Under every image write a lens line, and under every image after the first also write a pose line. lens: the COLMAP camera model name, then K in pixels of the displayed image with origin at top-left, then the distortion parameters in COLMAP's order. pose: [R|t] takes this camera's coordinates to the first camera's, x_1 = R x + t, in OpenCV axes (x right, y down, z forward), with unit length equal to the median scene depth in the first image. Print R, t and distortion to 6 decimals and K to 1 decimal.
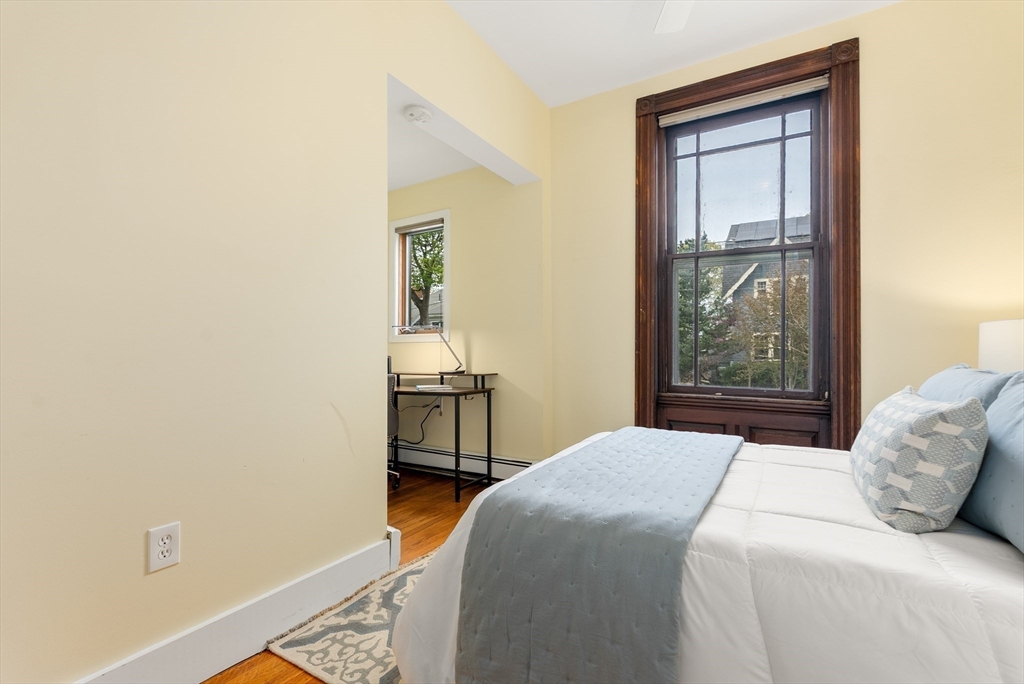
lens RADIAL K [[456.0, 0, 515.1], [0, 456.0, 349.2], [0, 0, 1]] dist [-0.000124, 0.001125]
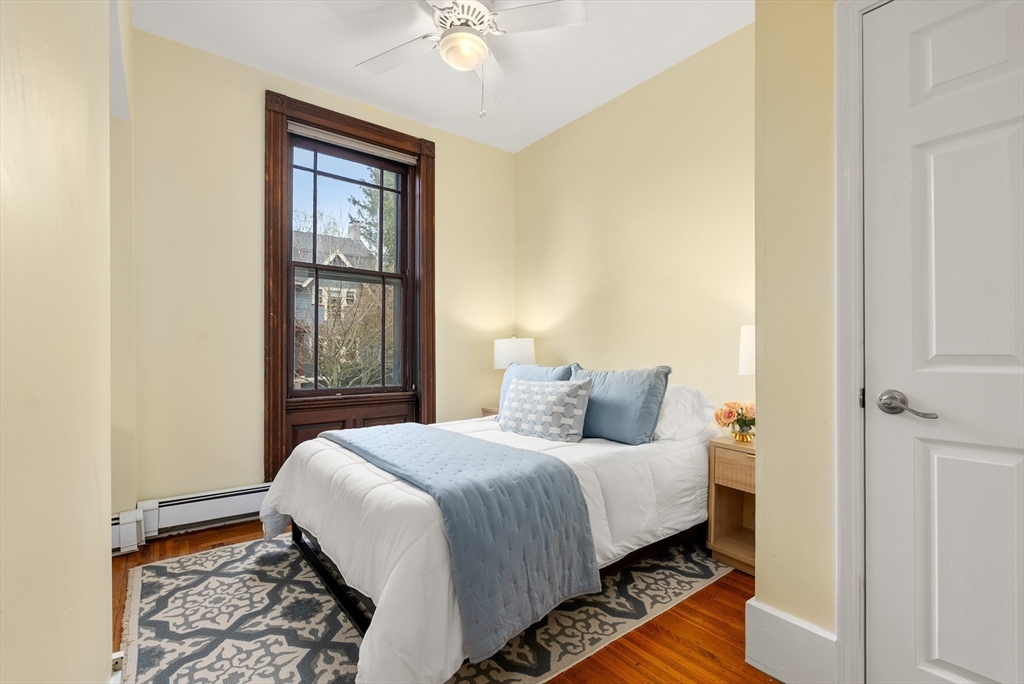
lens RADIAL K [[456.0, 0, 512.3], [0, 456.0, 352.4], [0, 0, 1]] dist [-0.000124, 0.001125]
pose [[0.363014, -0.005242, 0.931769, -0.426271], [0.001369, 0.999986, 0.005092, -0.009820], [-0.931783, -0.000573, 0.363016, 0.183413]]
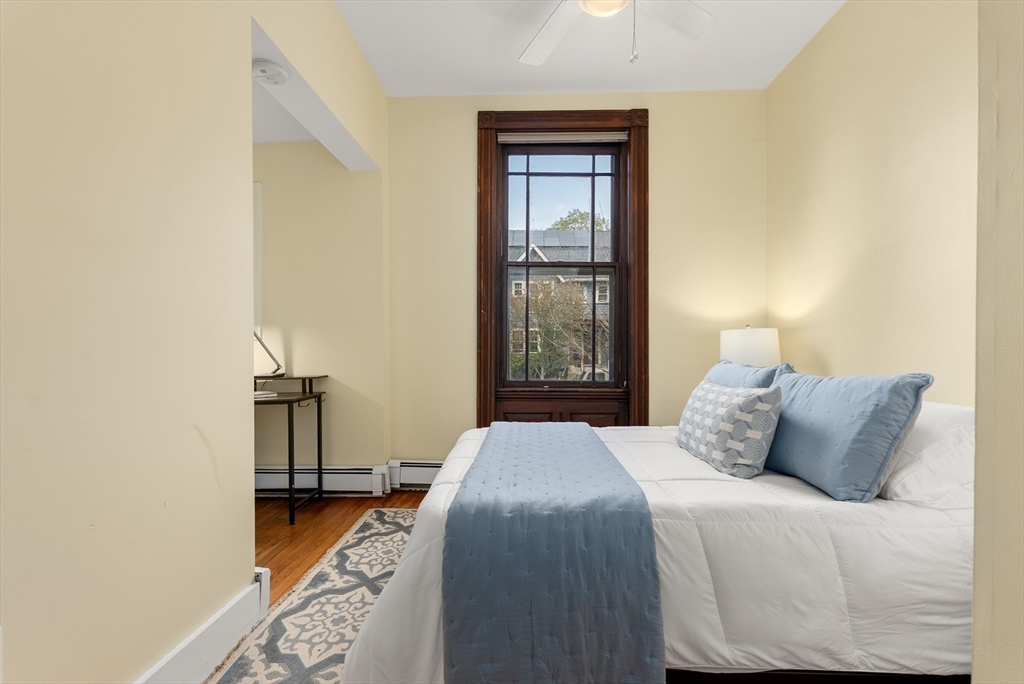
lens RADIAL K [[456.0, 0, 515.4], [0, 456.0, 348.4], [0, 0, 1]] dist [-0.000124, 0.001125]
pose [[0.872826, -0.007105, 0.487980, -0.175709], [0.000922, 0.999916, 0.012910, -0.013243], [-0.488031, -0.010818, 0.872759, 0.031221]]
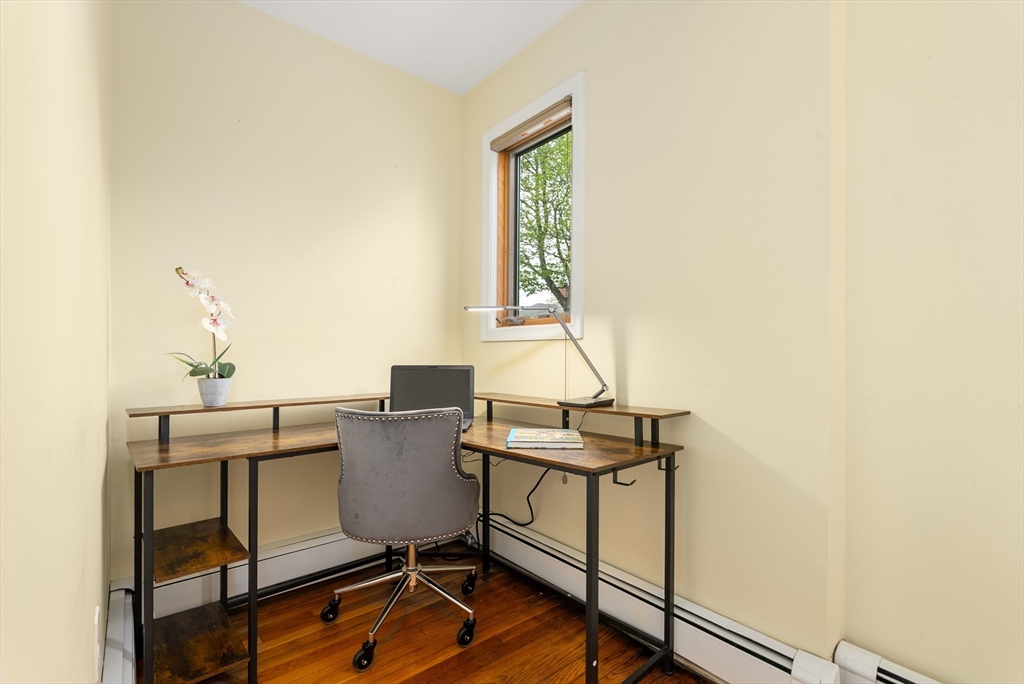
lens RADIAL K [[456.0, 0, 508.7], [0, 456.0, 354.8], [0, 0, 1]] dist [-0.000124, 0.001125]
pose [[0.944656, 0.007030, -0.327989, -0.067265], [-0.003563, 0.999931, 0.011170, -0.005683], [0.328045, -0.009384, 0.944616, 0.603852]]
